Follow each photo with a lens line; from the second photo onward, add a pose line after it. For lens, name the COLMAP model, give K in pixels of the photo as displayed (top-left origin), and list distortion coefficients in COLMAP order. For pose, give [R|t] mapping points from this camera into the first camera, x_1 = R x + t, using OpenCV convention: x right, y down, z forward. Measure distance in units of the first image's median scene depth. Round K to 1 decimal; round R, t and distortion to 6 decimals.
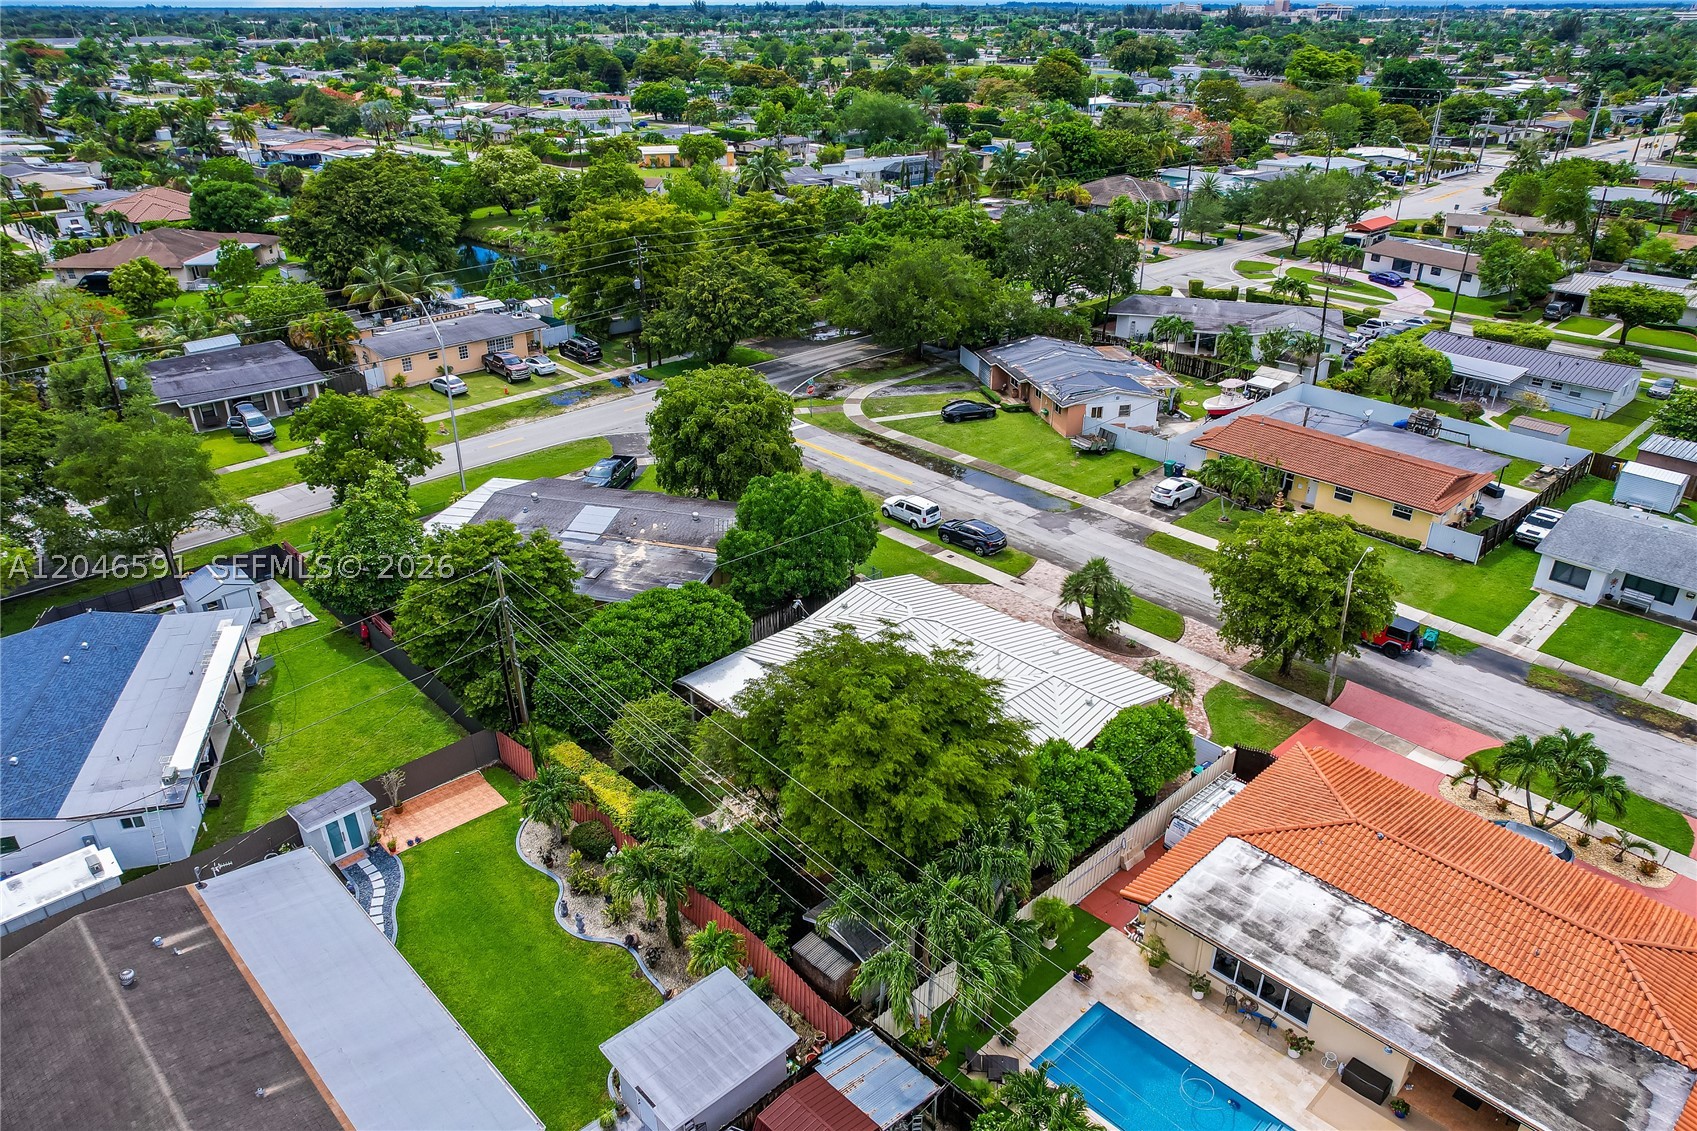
lens RADIAL K [[1202.5, 0, 842.2], [0, 1202.5, 566.2], [0, 0, 1]] dist [-0.093421, 0.093275]
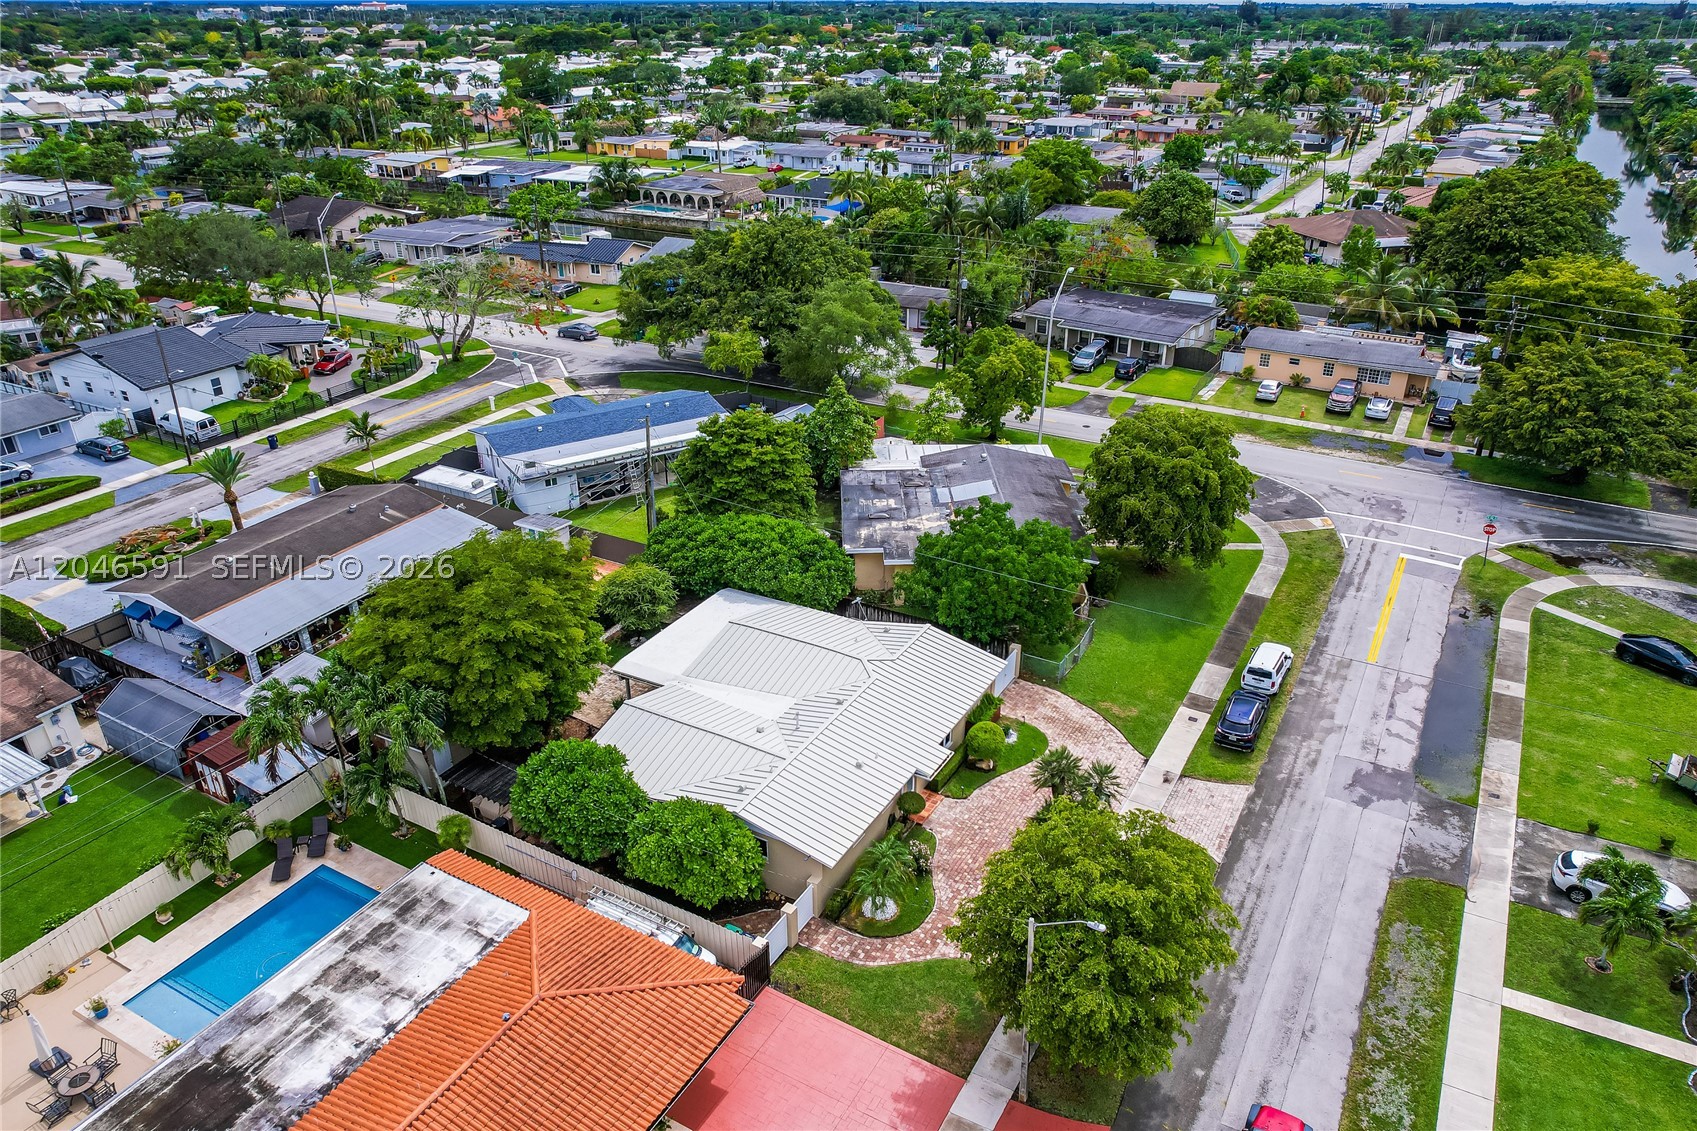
lens RADIAL K [[1176.5, 0, 838.9], [0, 1176.5, 566.3], [0, 0, 1]] dist [-0.078421, 0.077704]
pose [[0.287989, 0.424842, -0.858238, 0.624542], [-0.415743, 0.862812, 0.287600, -0.213338], [0.862682, 0.273981, 0.425105, 0.445788]]
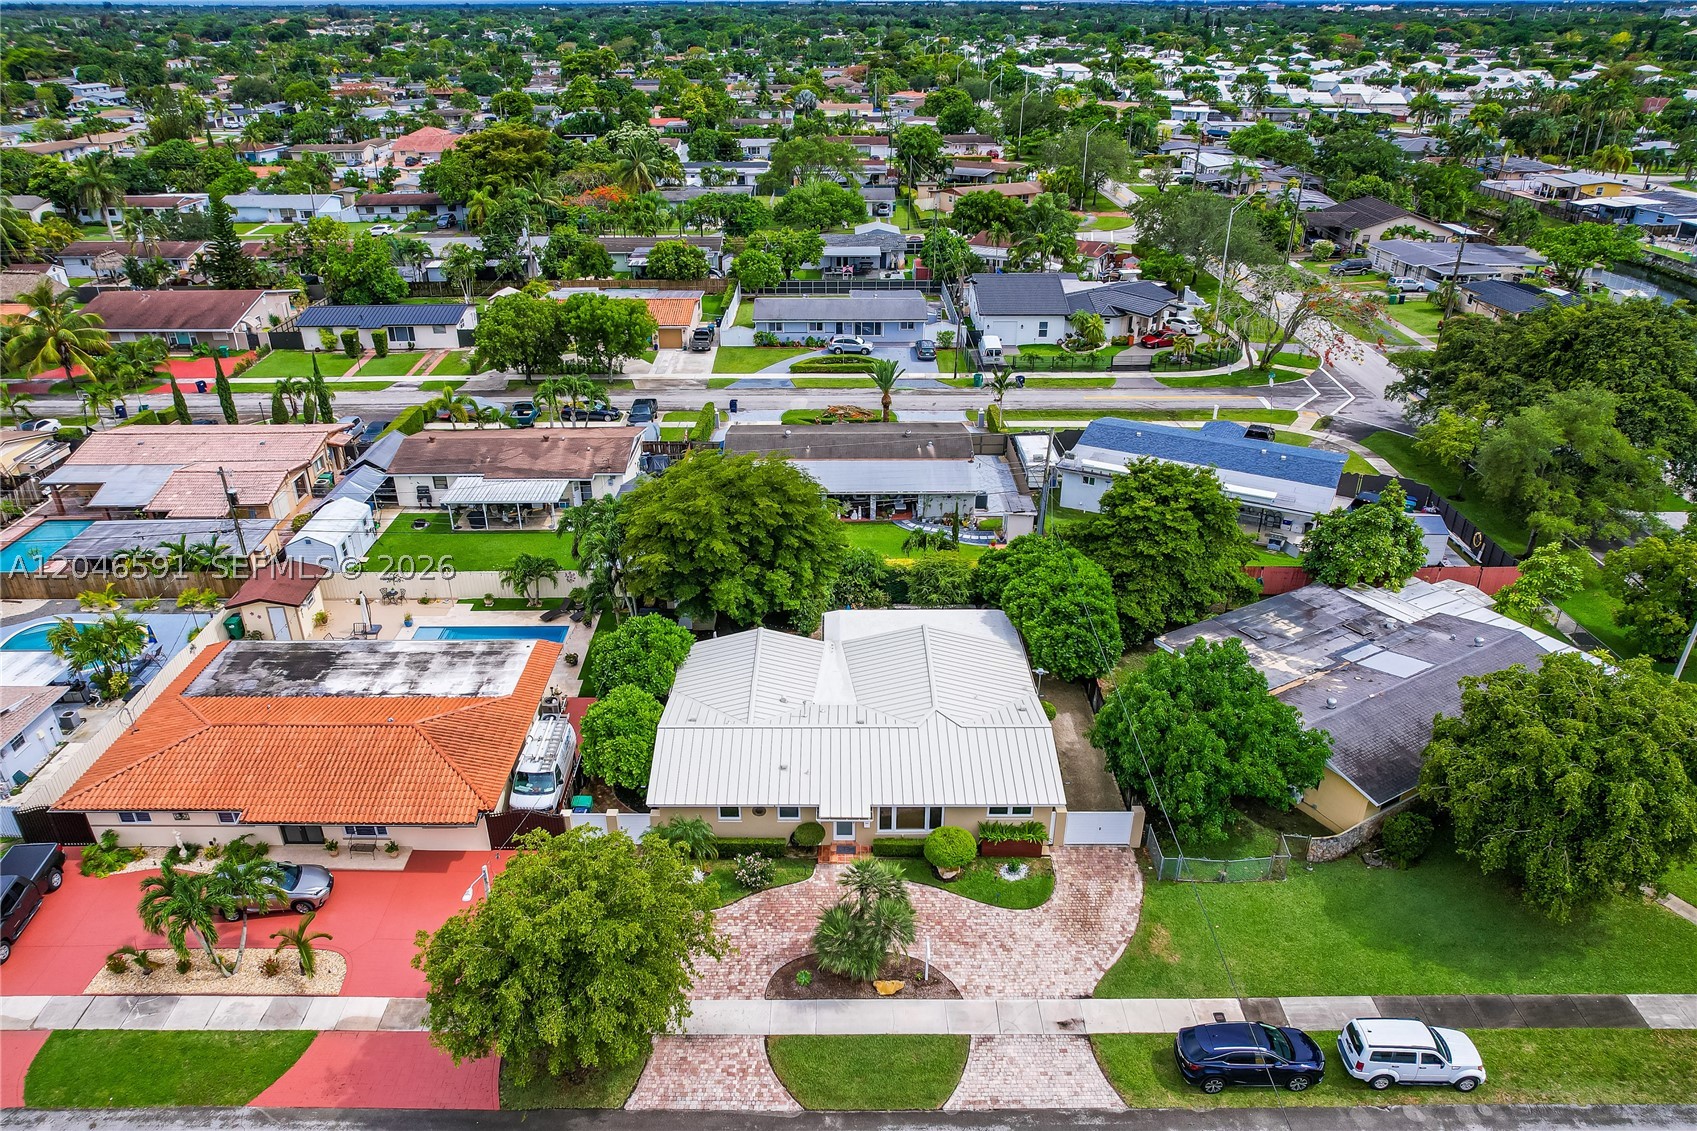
lens RADIAL K [[1176.5, 0, 838.9], [0, 1176.5, 566.3], [0, 0, 1]] dist [-0.078421, 0.077704]
pose [[-0.689932, 0.322941, -0.647845, 0.488209], [-0.310544, 0.676382, 0.667885, -0.449353], [0.653878, 0.661979, -0.366370, 0.930034]]
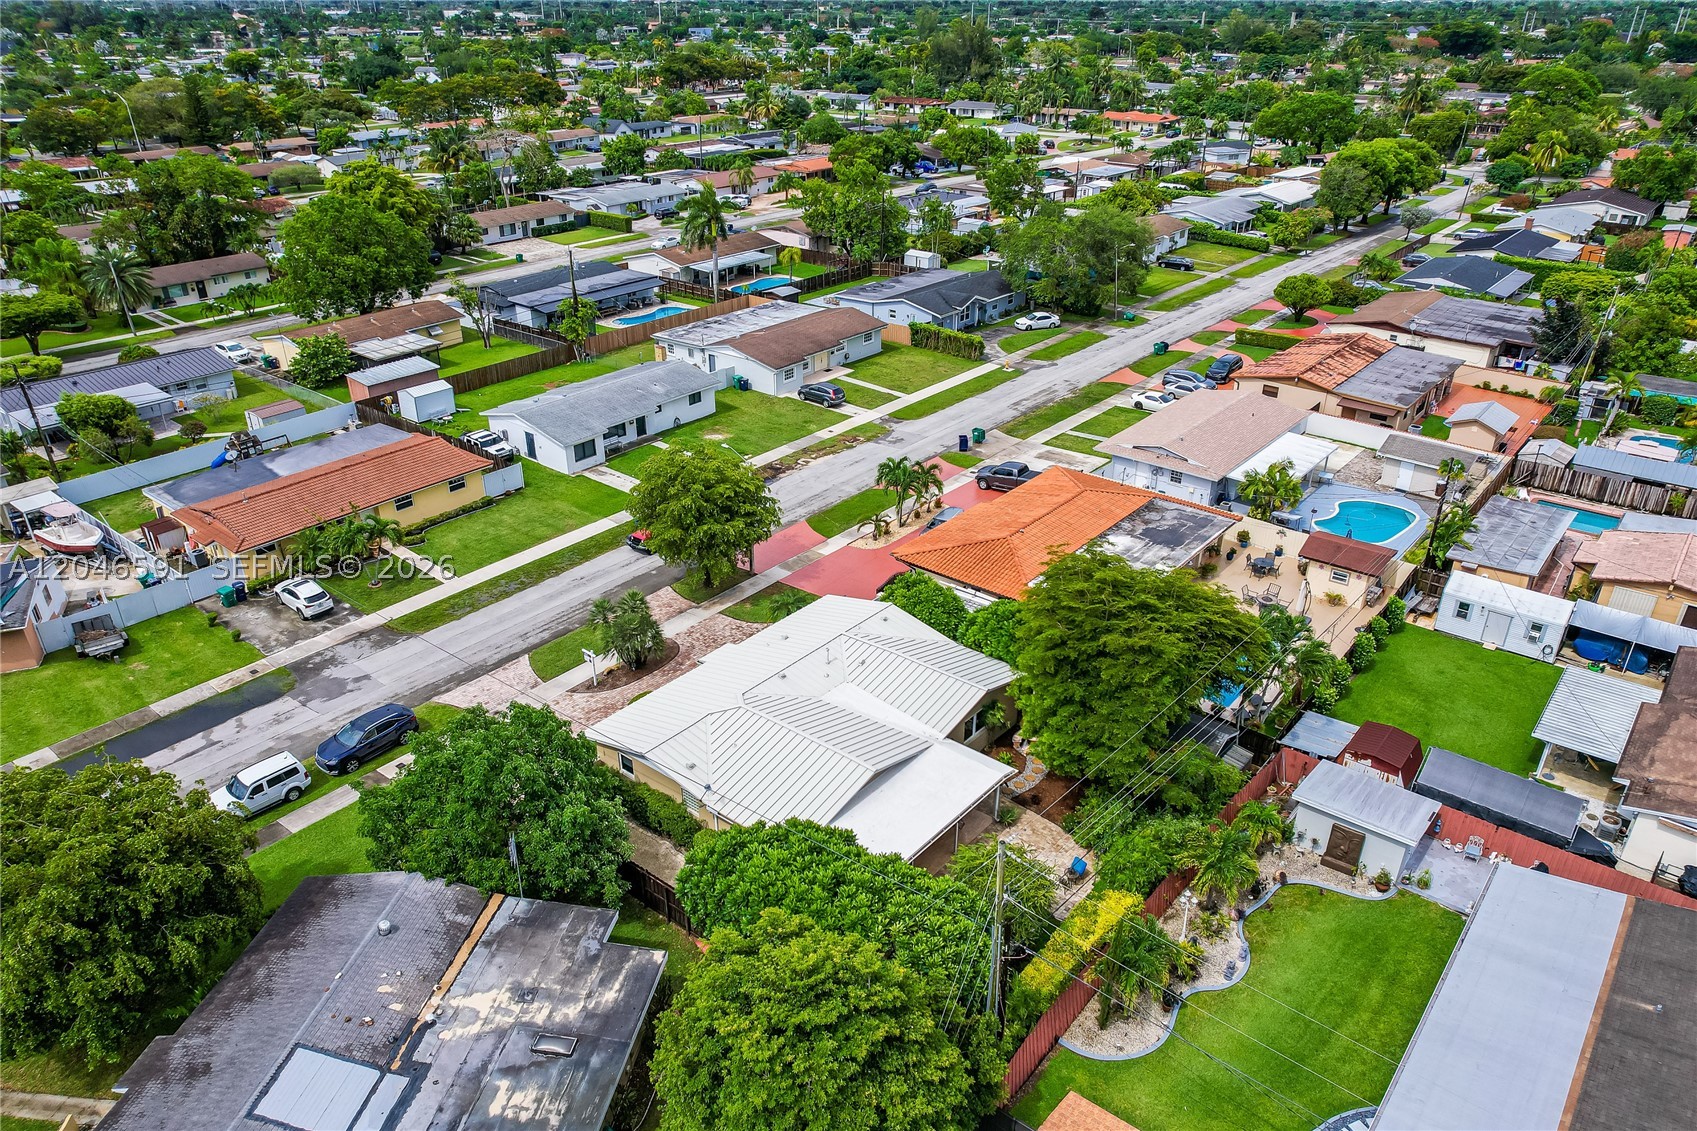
lens RADIAL K [[1185.1, 0, 859.2], [0, 1185.1, 569.3], [0, 0, 1]] dist [-0.087713, 0.088915]
pose [[-0.130983, -0.443558, 0.886623, -0.524691], [0.430266, 0.780275, 0.453919, -0.303813], [-0.893149, 0.440939, 0.088645, 0.621551]]
